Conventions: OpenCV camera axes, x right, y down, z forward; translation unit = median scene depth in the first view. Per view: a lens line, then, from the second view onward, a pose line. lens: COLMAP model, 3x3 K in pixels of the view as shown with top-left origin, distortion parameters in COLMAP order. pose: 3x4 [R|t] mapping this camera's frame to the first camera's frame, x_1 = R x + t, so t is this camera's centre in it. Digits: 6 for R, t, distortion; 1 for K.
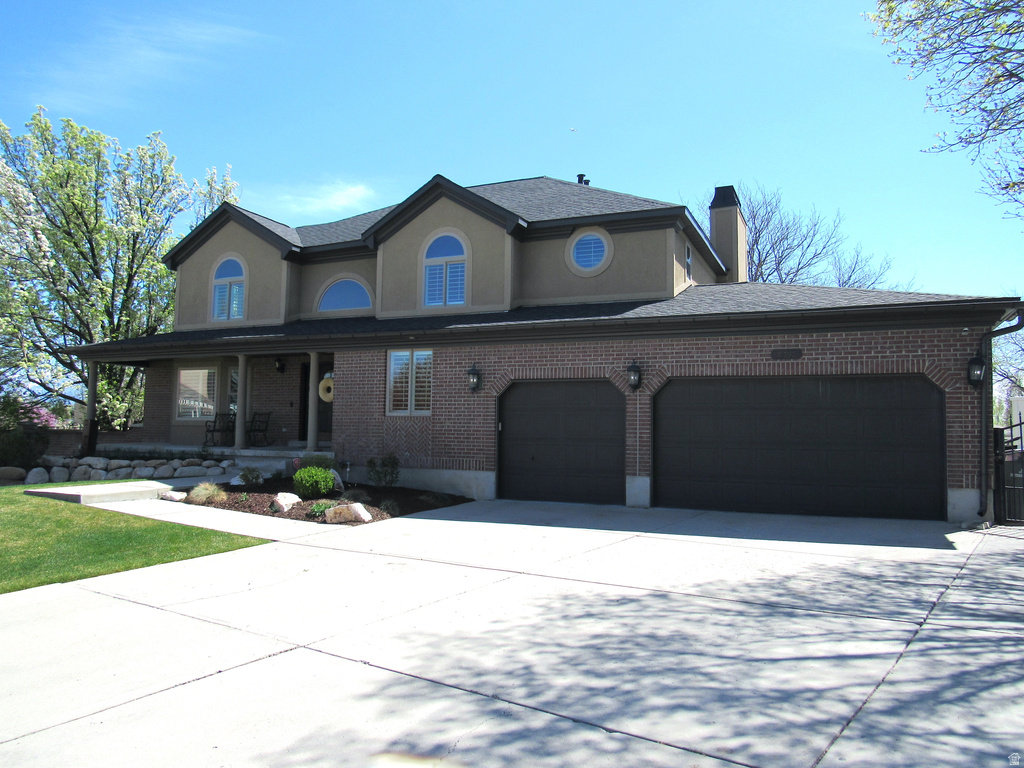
lens RADIAL K [[730.0, 0, 519.0], [0, 730.0, 384.7], [0, 0, 1]] dist [-0.006362, 0.001063]
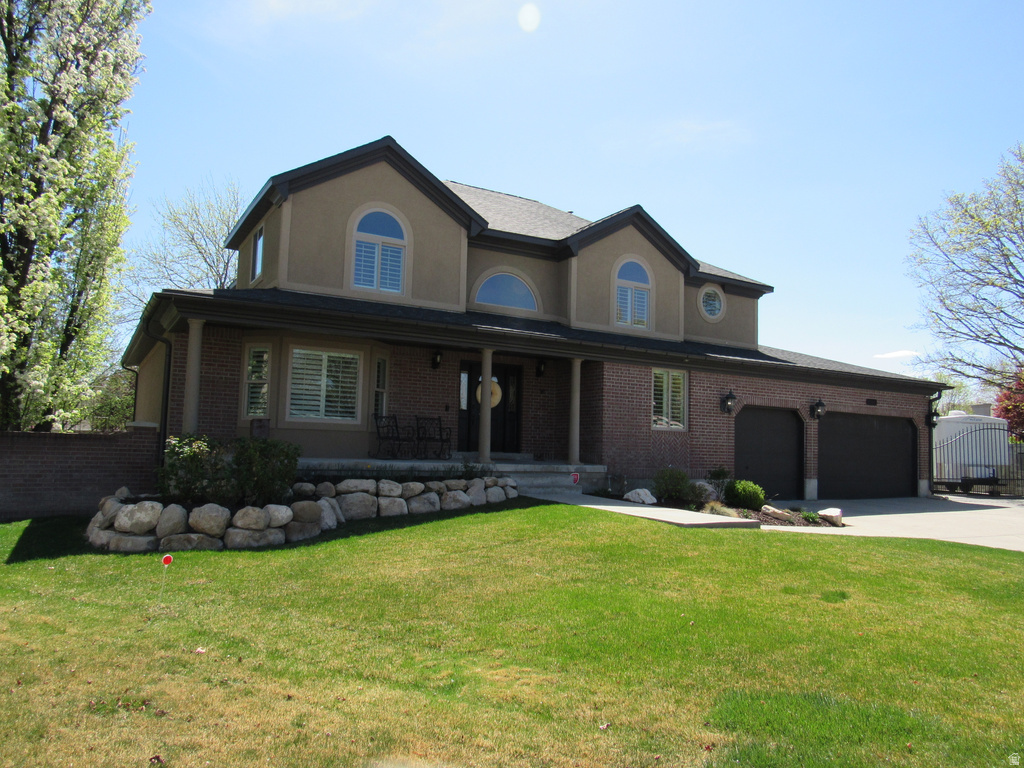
lens RADIAL K [[730.0, 0, 519.0], [0, 730.0, 384.7], [0, 0, 1]] dist [-0.006362, 0.001063]
pose [[0.587605, 0.062170, 0.806756, -1.053196], [-0.083914, 0.996350, -0.015661, 0.008395], [-0.804785, -0.058496, 0.590677, 0.484685]]
